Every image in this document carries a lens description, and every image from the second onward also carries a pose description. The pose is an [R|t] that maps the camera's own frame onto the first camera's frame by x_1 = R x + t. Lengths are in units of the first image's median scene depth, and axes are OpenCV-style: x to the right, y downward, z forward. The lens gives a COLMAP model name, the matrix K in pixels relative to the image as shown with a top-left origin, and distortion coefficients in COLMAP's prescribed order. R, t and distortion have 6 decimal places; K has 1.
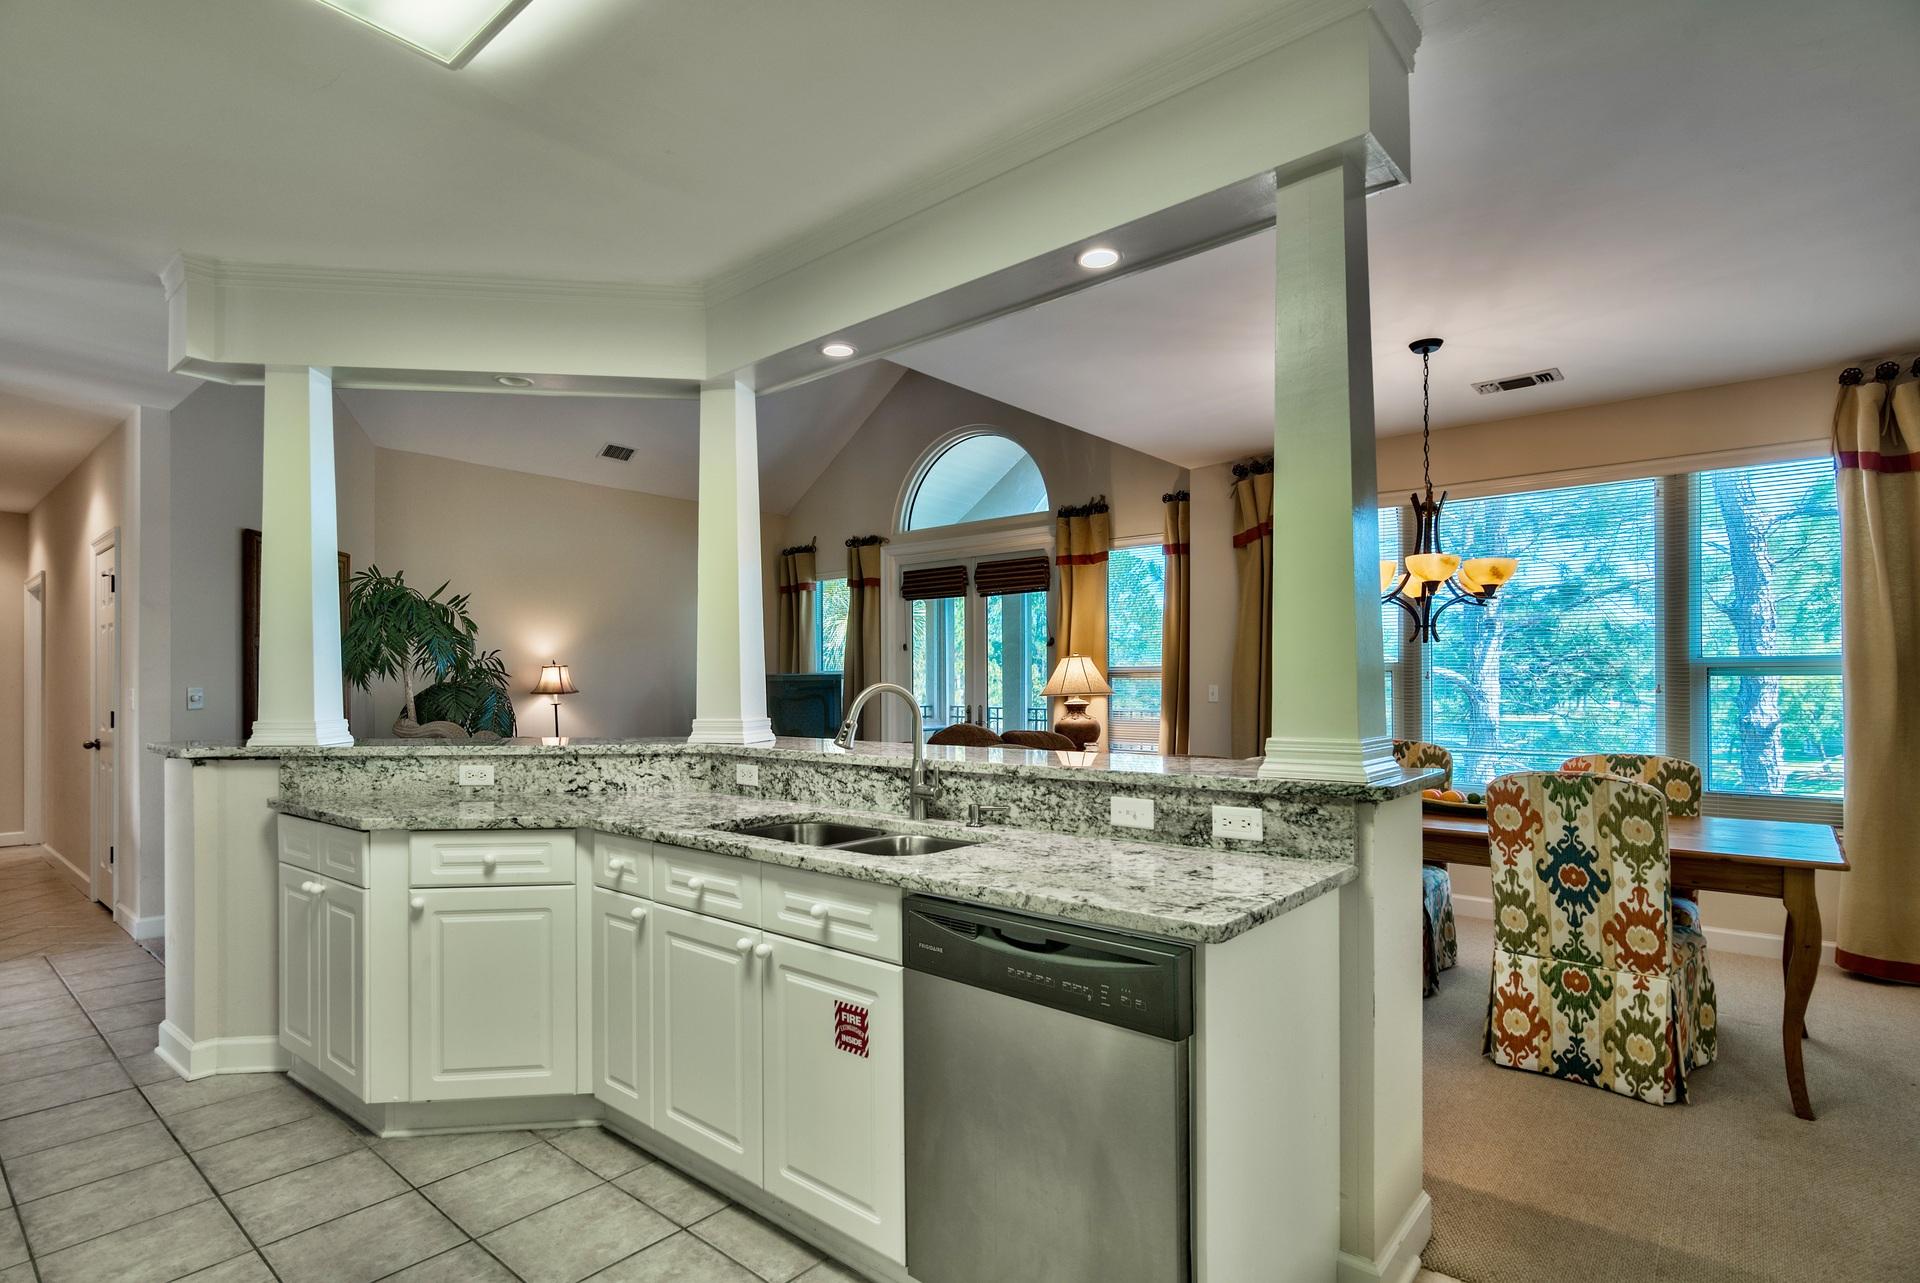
lens RADIAL K [[918.5, 0, 948.3], [0, 918.5, 684.2], [0, 0, 1]] dist [-0.001101, -0.000320]
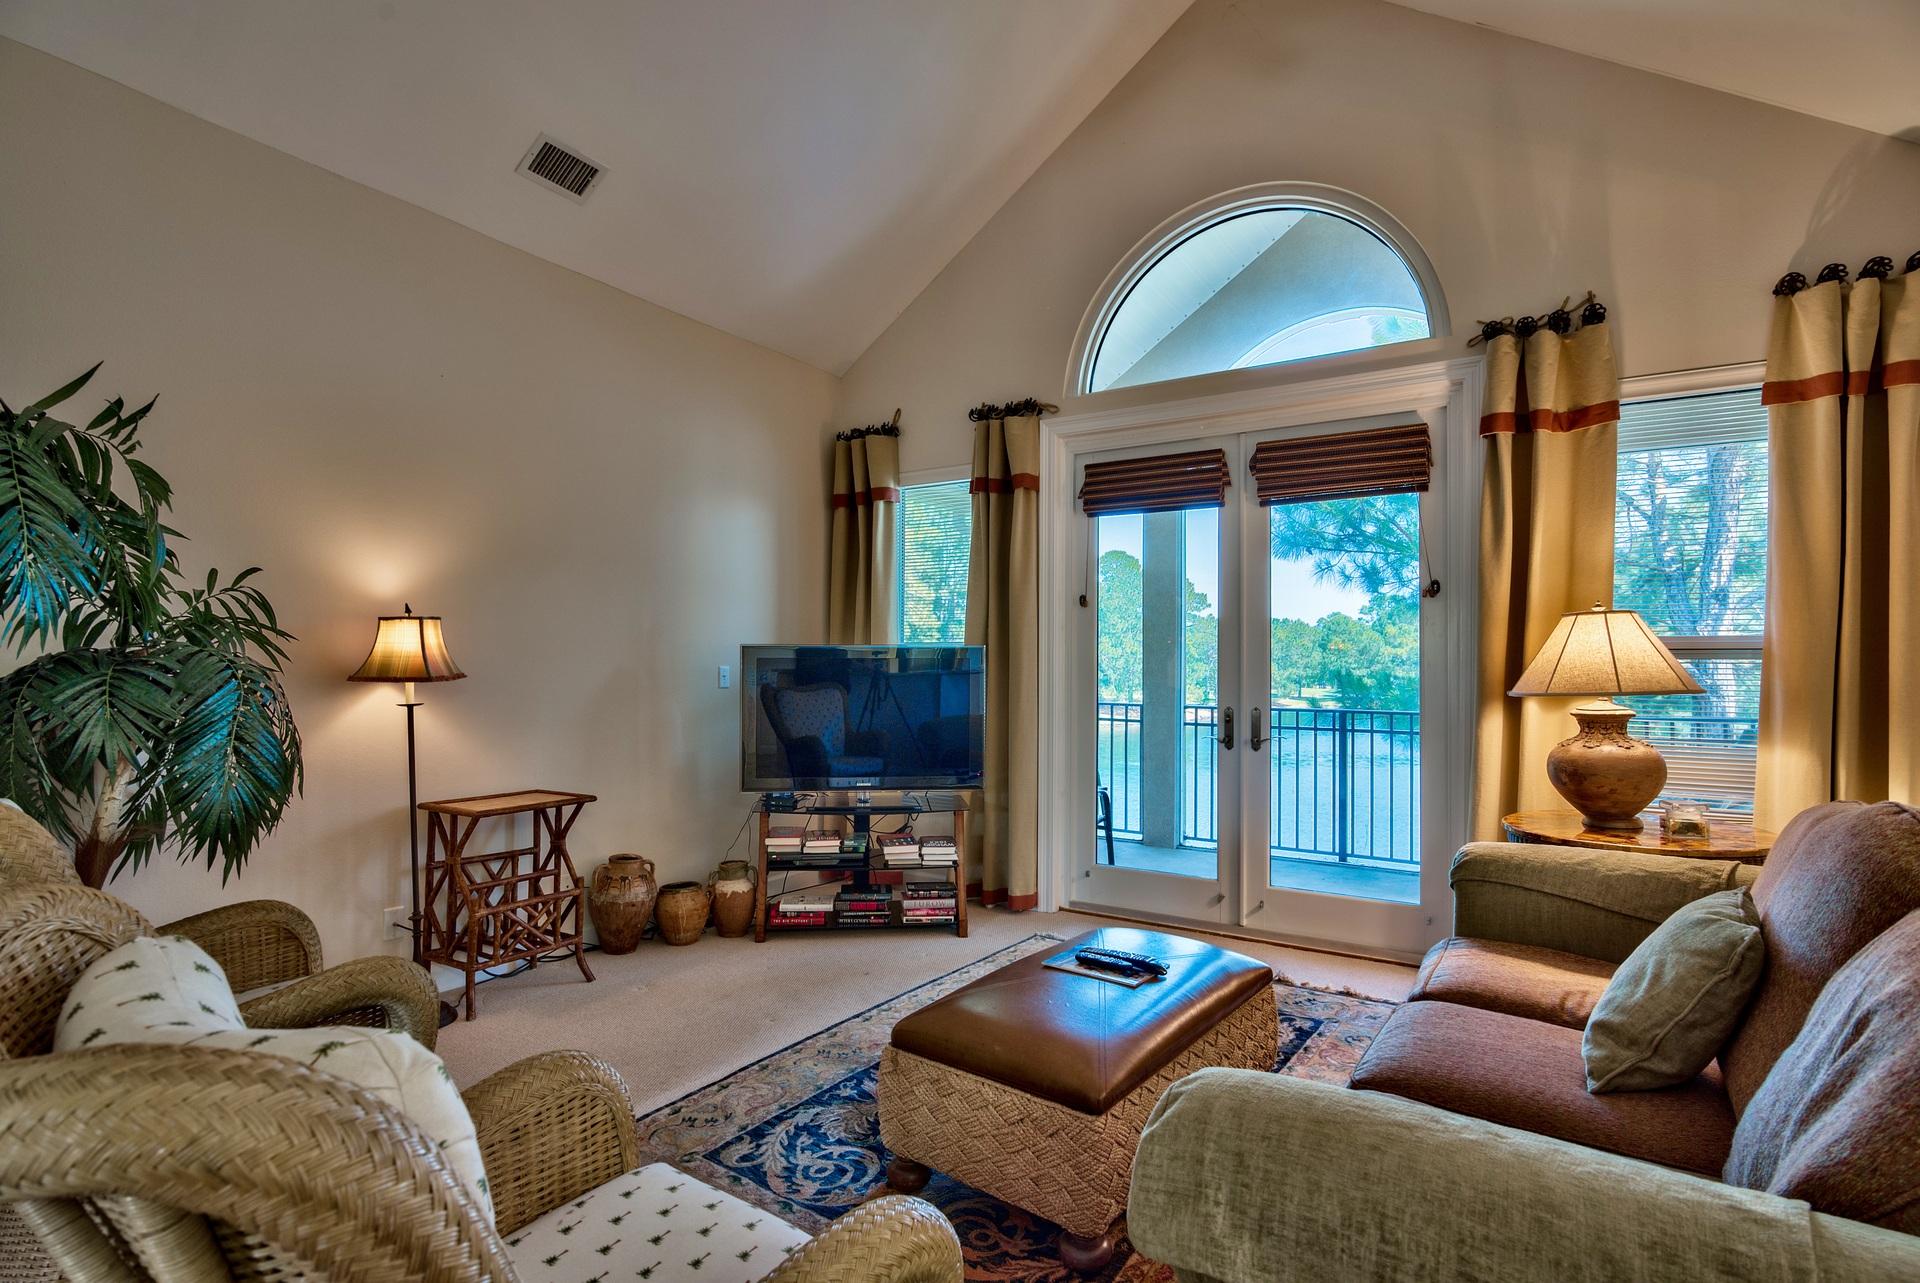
lens RADIAL K [[941.6, 0, 978.6], [0, 941.6, 649.2], [0, 0, 1]] dist [-0.001610, -0.000138]
pose [[0.990412, 0.012860, 0.137545, -0.411981], [-0.010116, 0.999736, -0.020630, 0.003943], [-0.137774, 0.019041, 0.990281, 0.963988]]
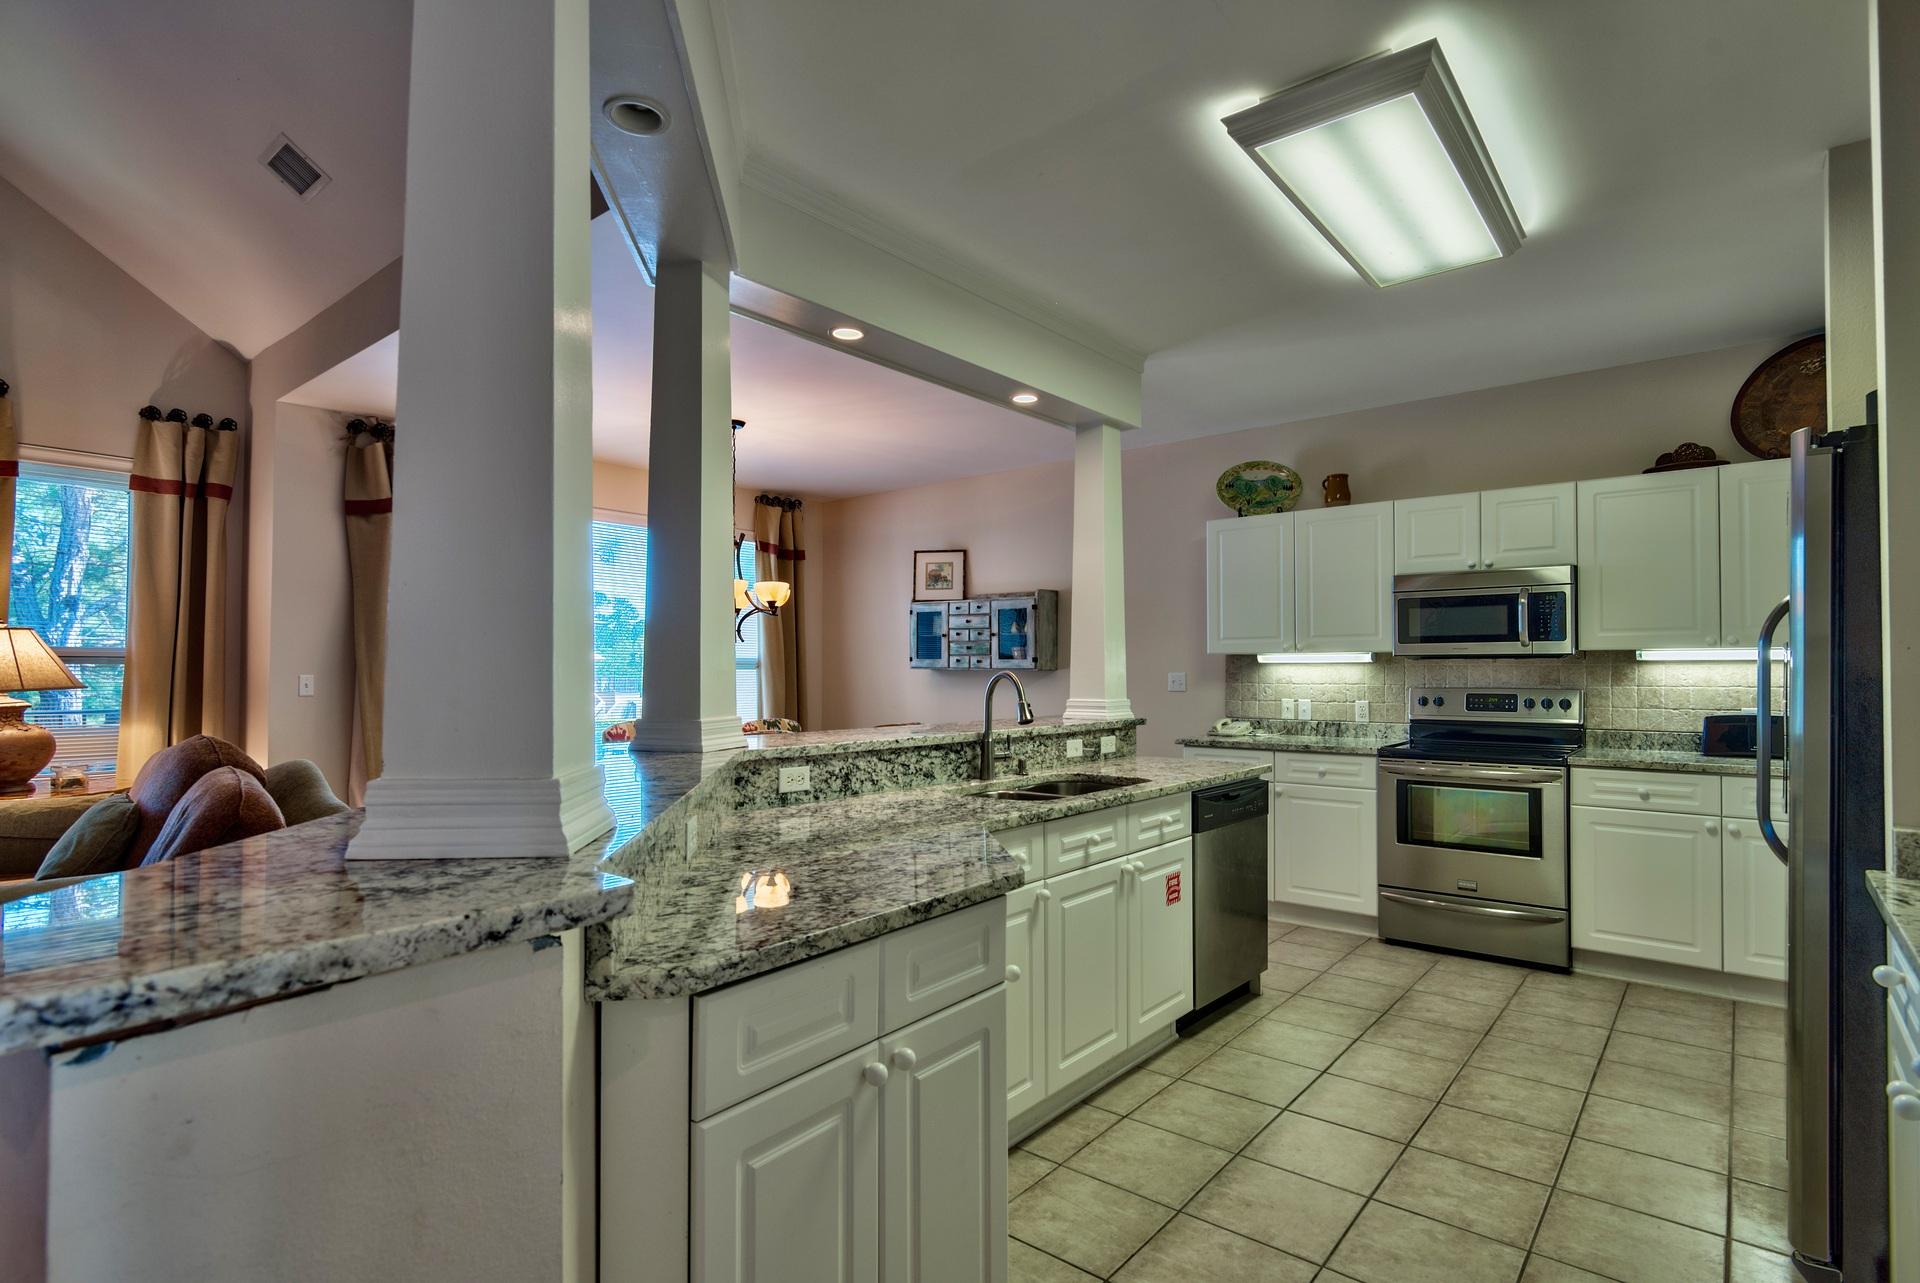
lens RADIAL K [[948.9, 0, 926.4], [0, 948.9, 655.5], [0, 0, 1]] dist [-0.002188, -0.000544]
pose [[0.017016, 0.021968, 0.999614, -0.810479], [-0.000753, 0.999759, -0.021958, 0.003054], [-0.999855, -0.000379, 0.017028, 0.641612]]
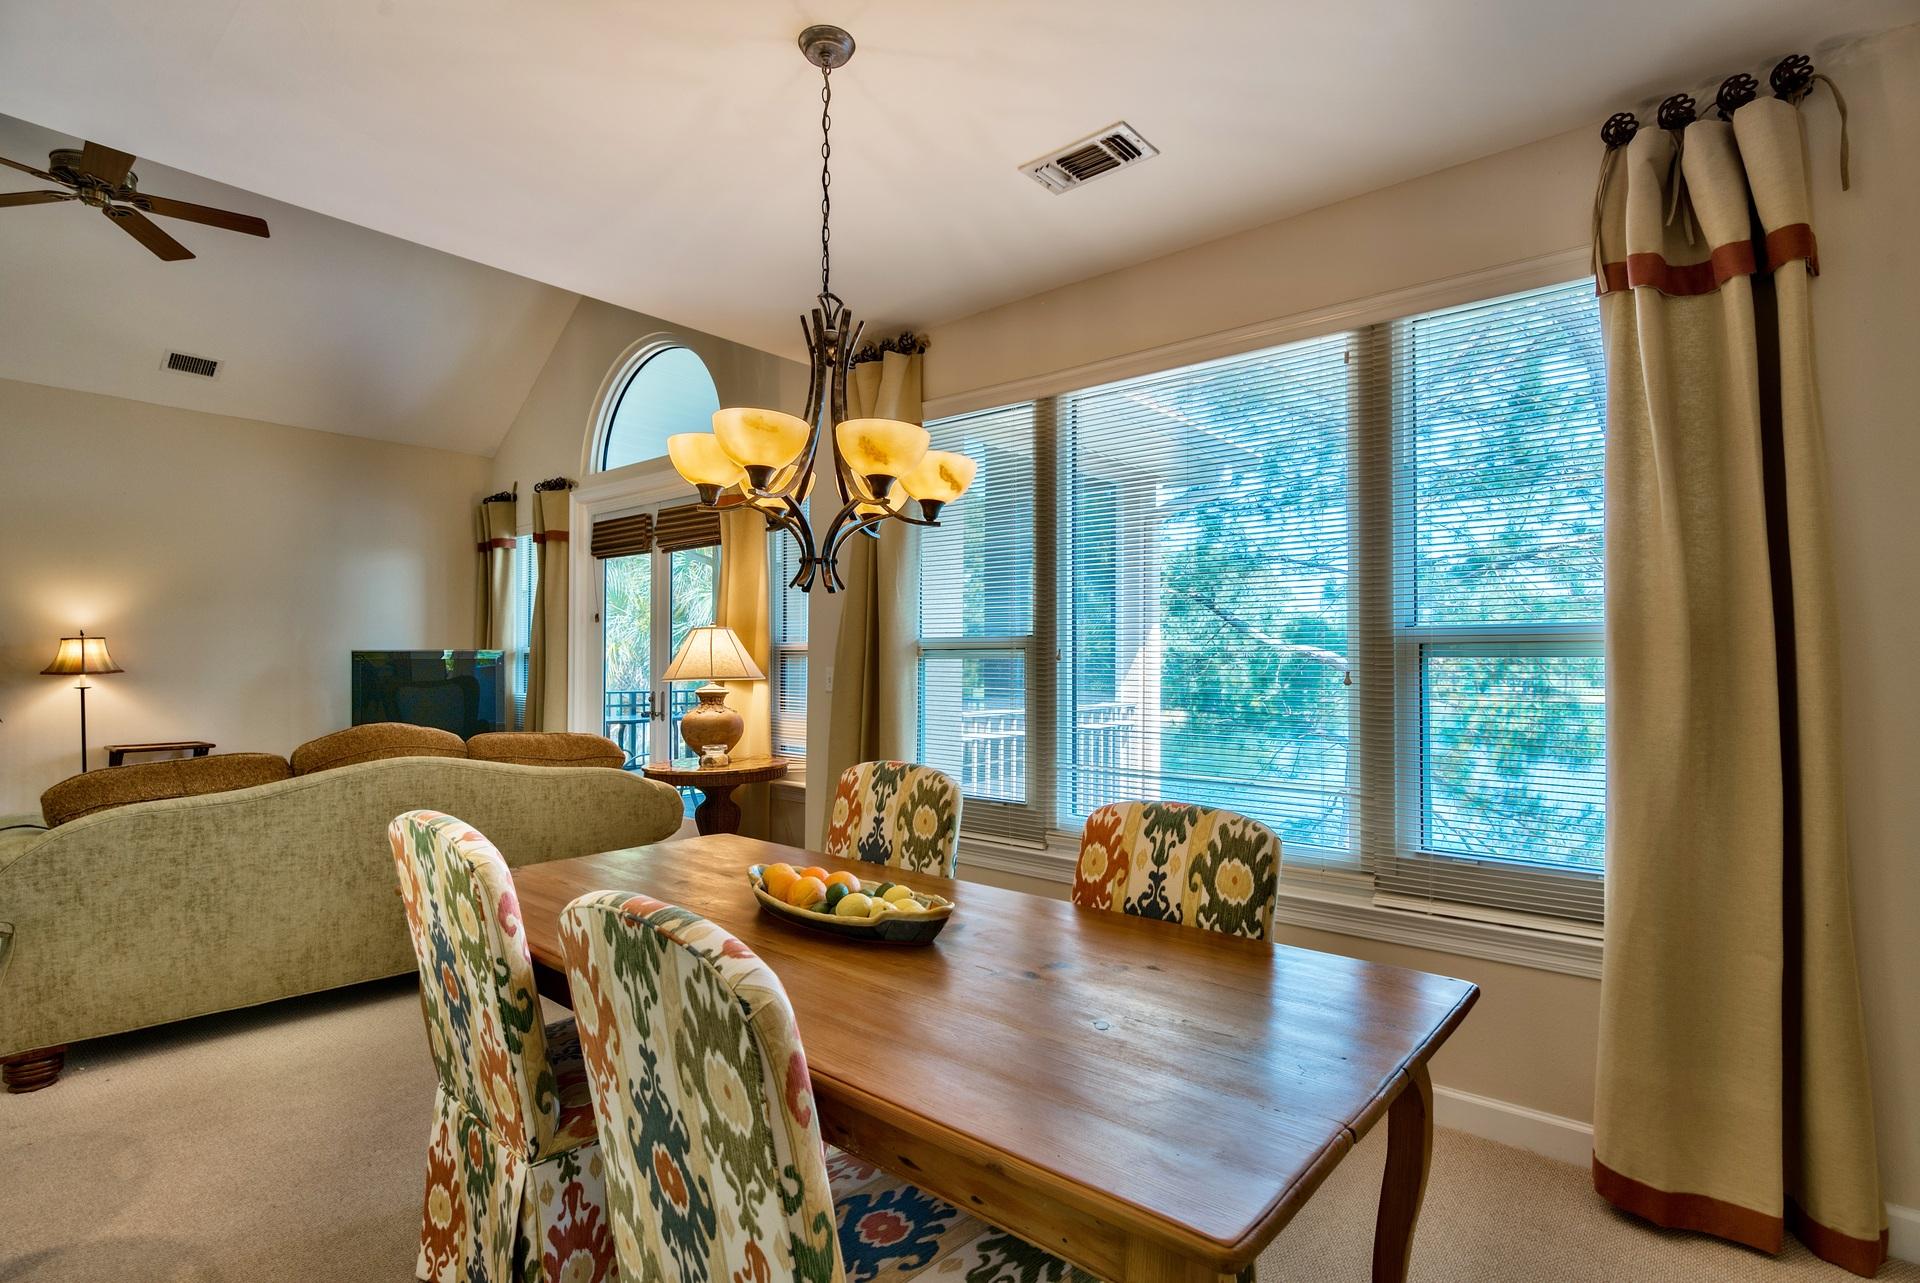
lens RADIAL K [[920.4, 0, 952.7], [0, 920.4, 651.5], [0, 0, 1]] dist [-0.003240, 0.000009]
pose [[0.999937, 0.005887, 0.009555, 0.555470], [-0.005749, 0.999880, -0.014397, -0.002612], [-0.009638, 0.014342, 0.999851, 0.431120]]
